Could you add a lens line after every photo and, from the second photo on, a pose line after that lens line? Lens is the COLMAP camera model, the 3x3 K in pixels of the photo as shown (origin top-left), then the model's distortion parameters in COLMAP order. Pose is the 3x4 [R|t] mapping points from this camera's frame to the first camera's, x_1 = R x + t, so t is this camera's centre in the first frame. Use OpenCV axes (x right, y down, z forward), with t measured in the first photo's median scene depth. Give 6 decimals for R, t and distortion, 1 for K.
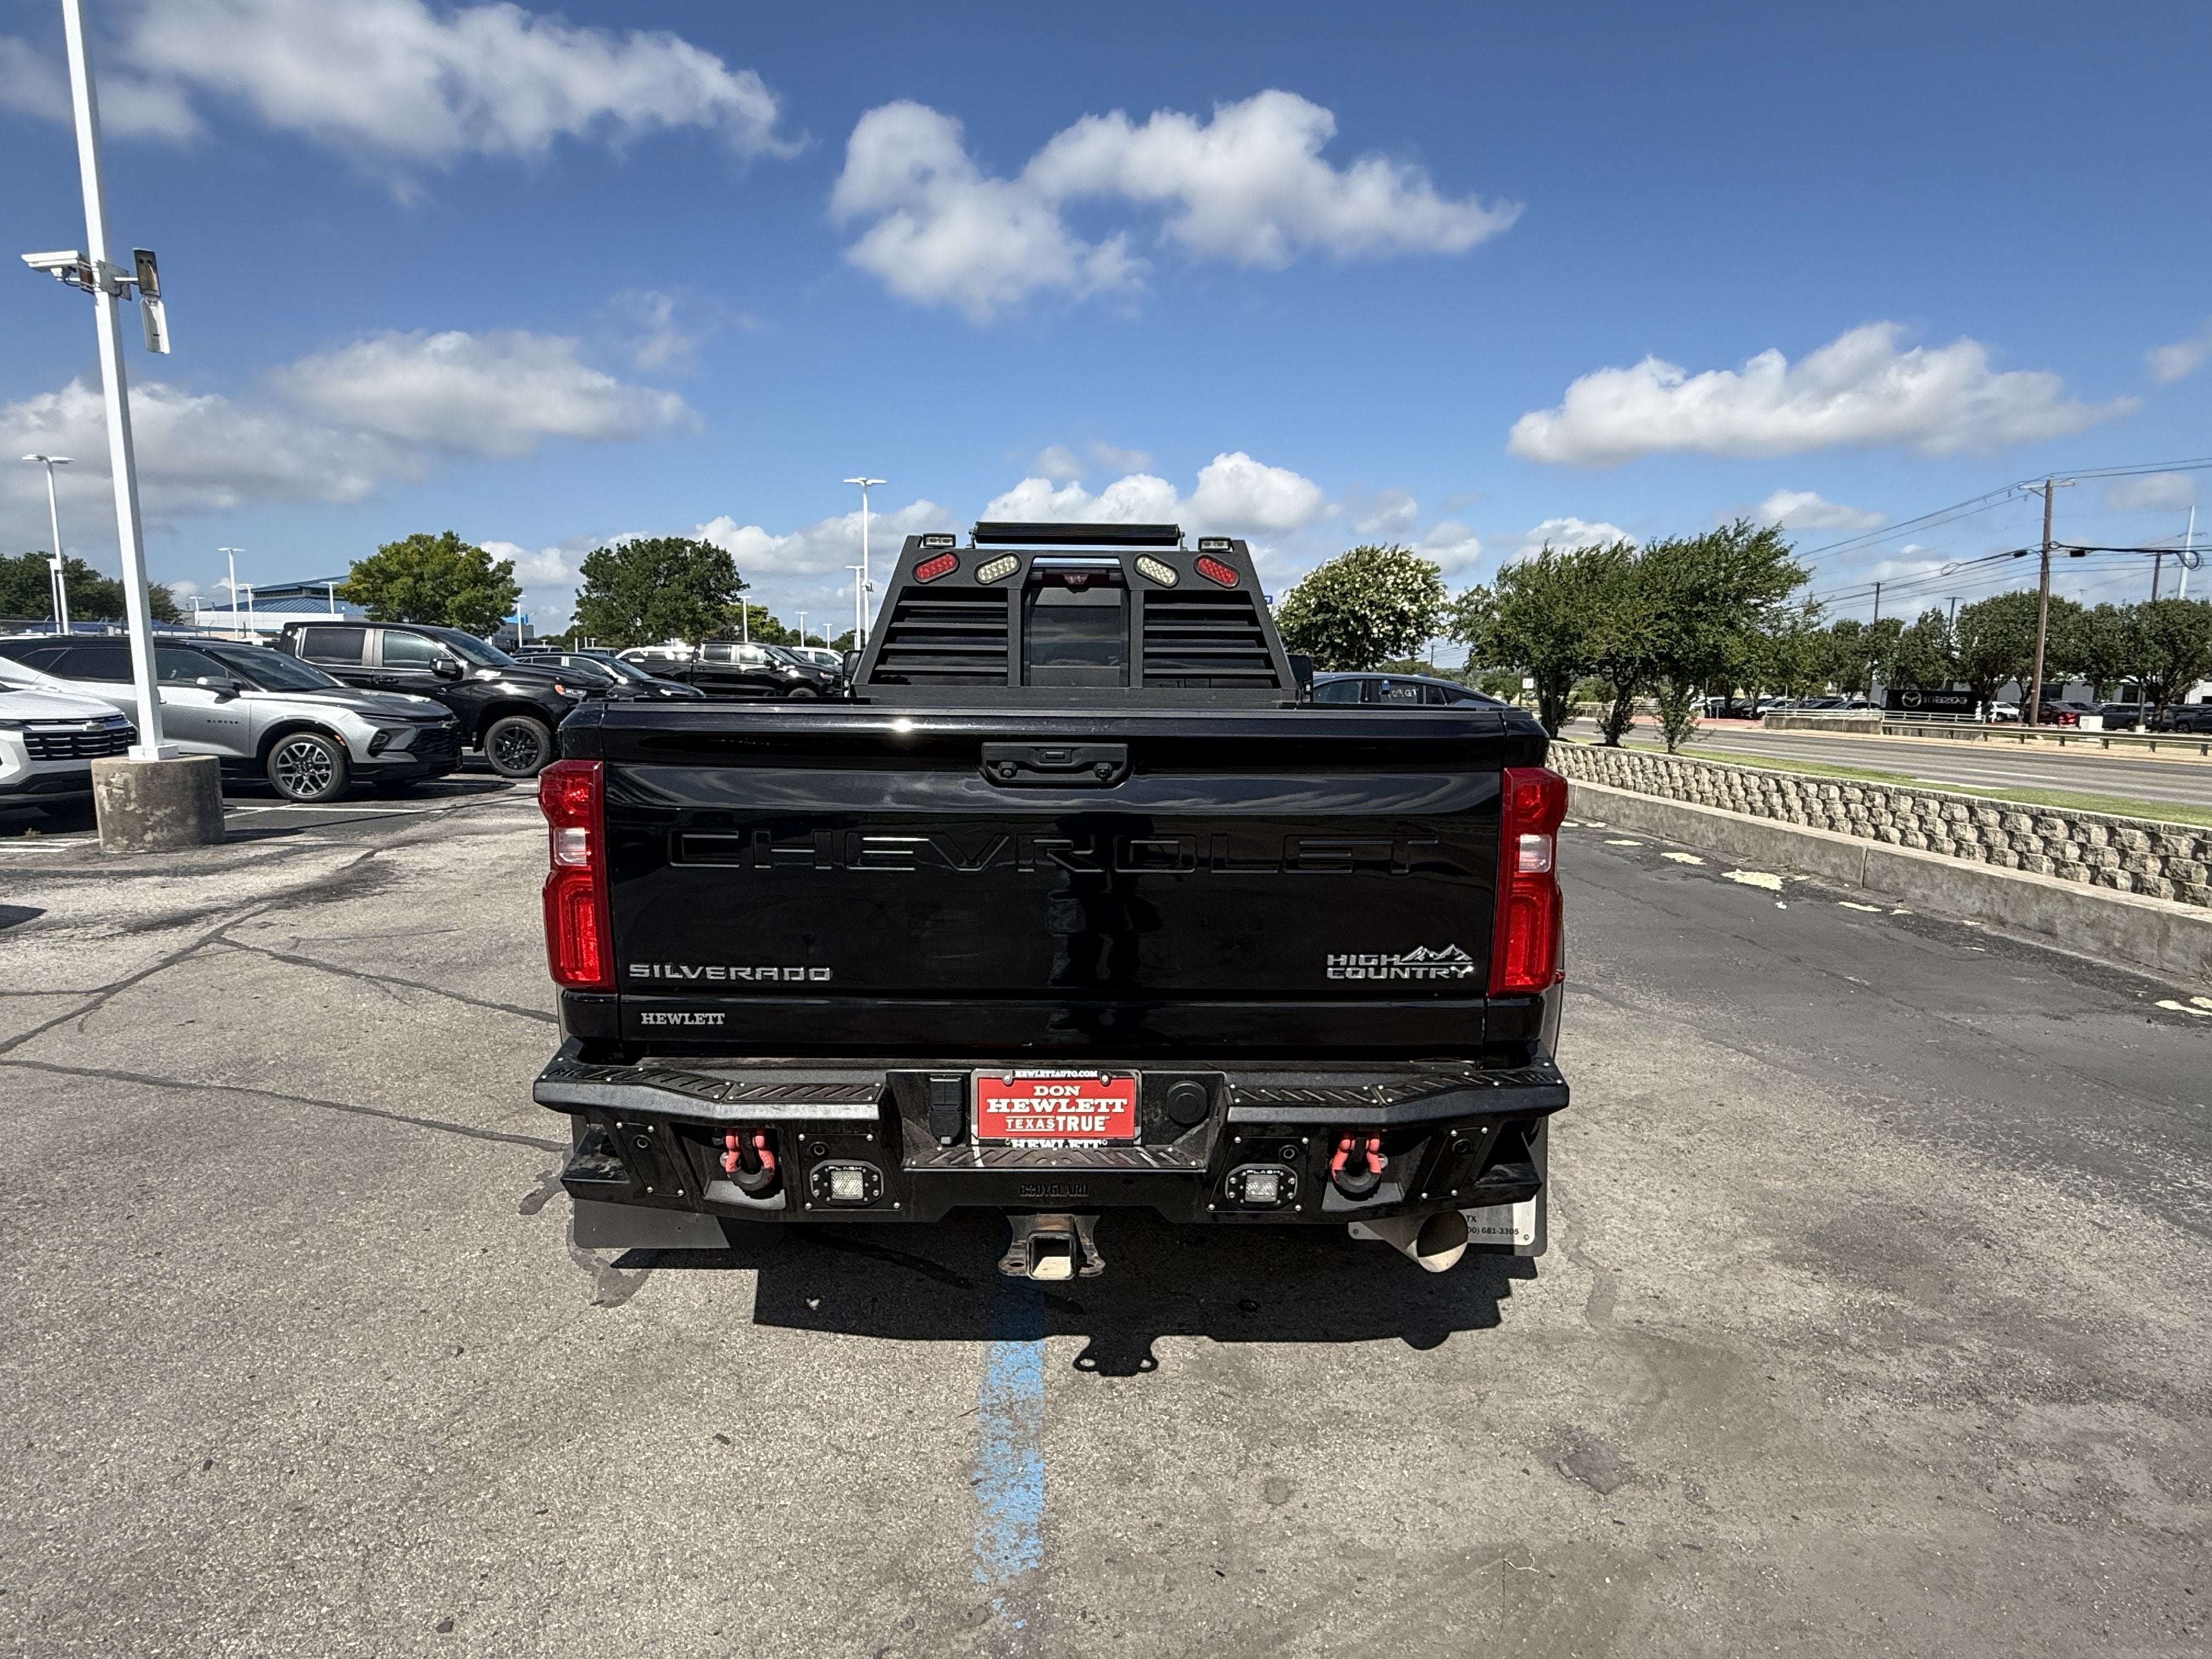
lens RADIAL K [[1171.0, 0, 1106.0], [0, 1171.0, 829.5], [0, 0, 1]] dist [0.013079, -0.014770]
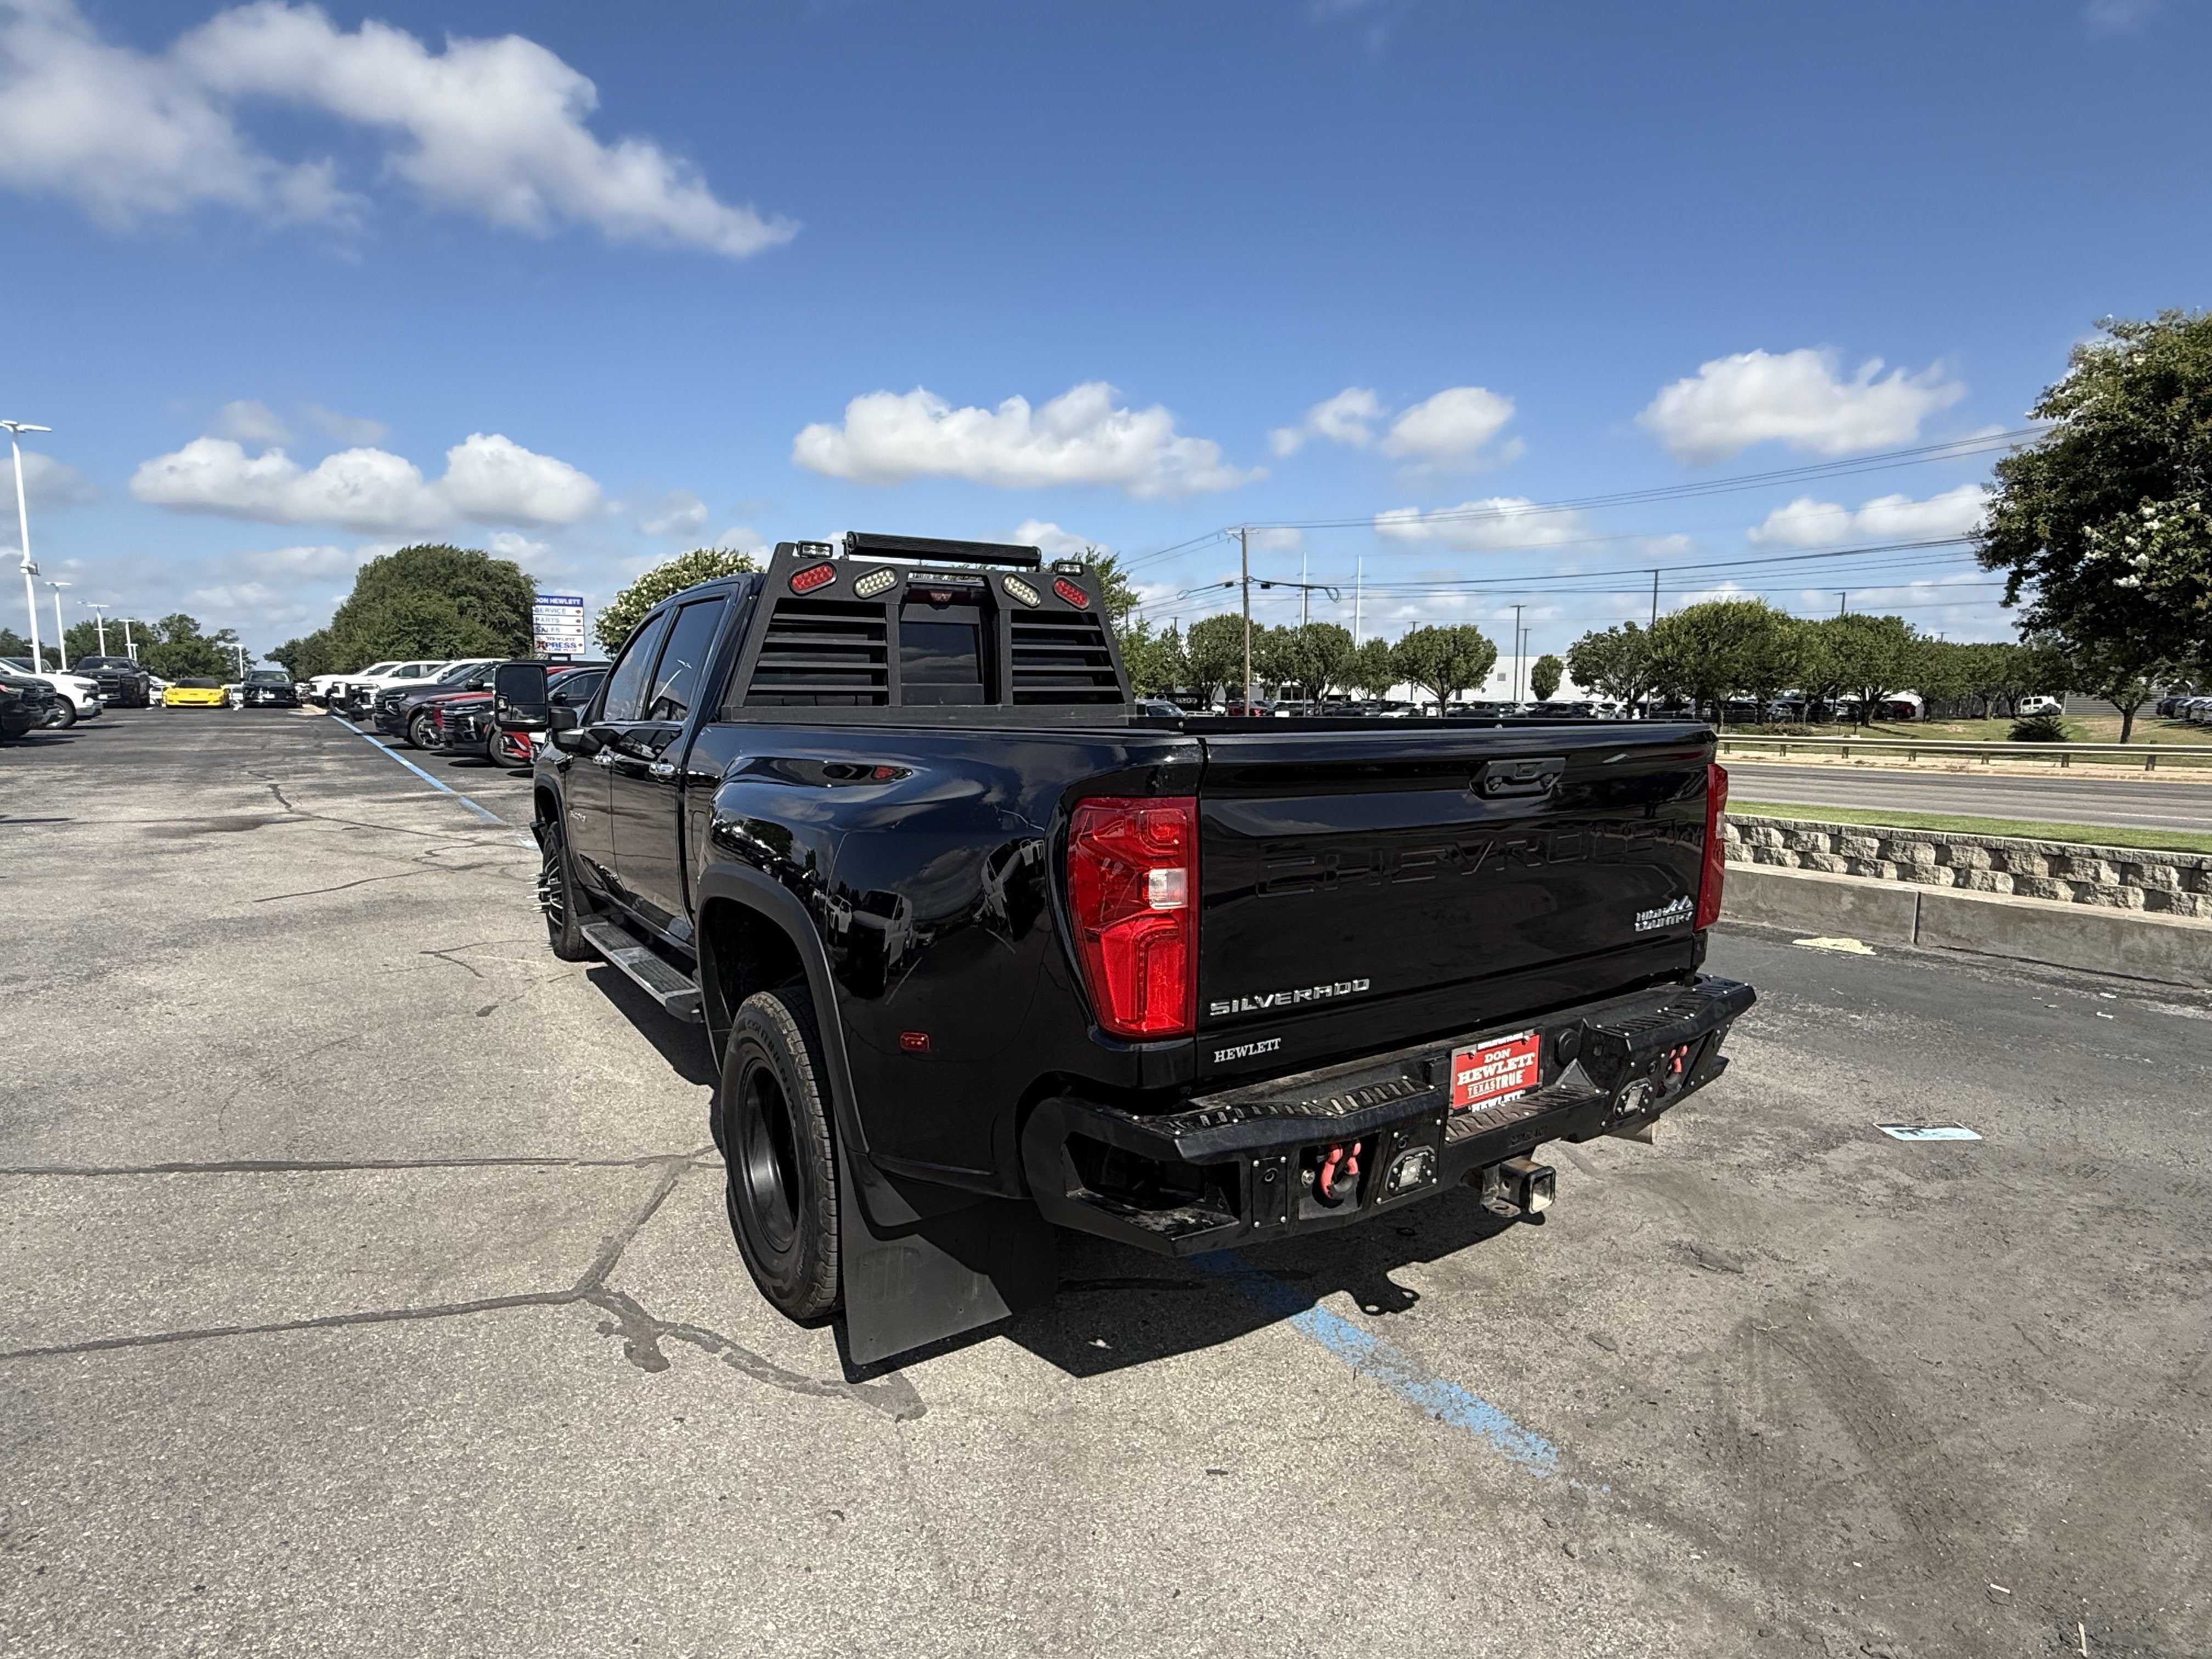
lens RADIAL K [[1175.4, 0, 1106.6], [0, 1175.4, 835.4], [0, 0, 1]] dist [0.004097, -0.001481]
pose [[0.837898, -0.076130, 0.540492, -0.331230], [0.076727, 0.996821, 0.021458, -0.017322], [-0.540408, 0.023491, 0.841075, 0.072994]]
